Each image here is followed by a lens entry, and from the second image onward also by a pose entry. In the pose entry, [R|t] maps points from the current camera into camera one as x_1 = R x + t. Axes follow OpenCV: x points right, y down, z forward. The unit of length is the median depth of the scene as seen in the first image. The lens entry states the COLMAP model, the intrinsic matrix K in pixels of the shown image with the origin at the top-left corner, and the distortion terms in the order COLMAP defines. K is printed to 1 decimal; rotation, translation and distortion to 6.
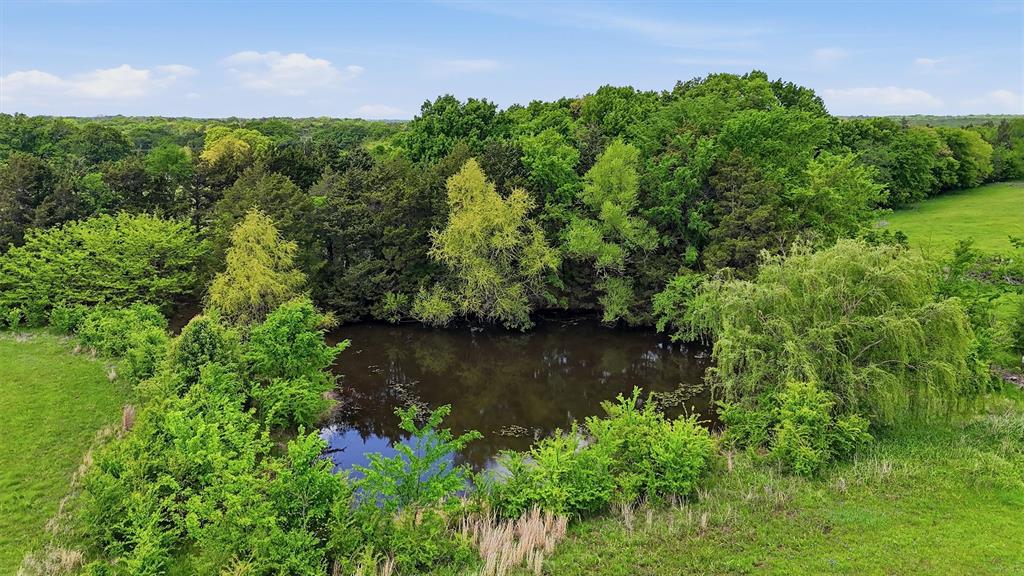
lens RADIAL K [[749.7, 0, 509.4], [0, 749.7, 262.4], [0, 0, 1]] dist [0.070803, -0.051286]
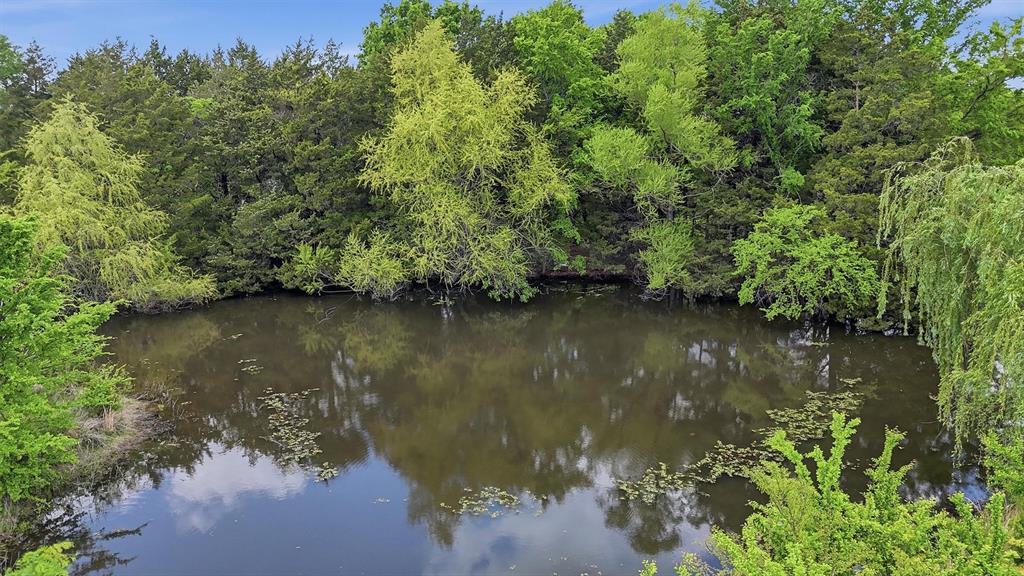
lens RADIAL K [[749.7, 0, 510.1], [0, 749.7, 290.5], [0, 0, 1]] dist [0.070803, -0.051286]
pose [[0.999998, -0.000572, 0.001806, 0.012398], [0.000499, 0.999192, 0.040182, 0.054731], [-0.001828, -0.040181, 0.999191, 0.377692]]
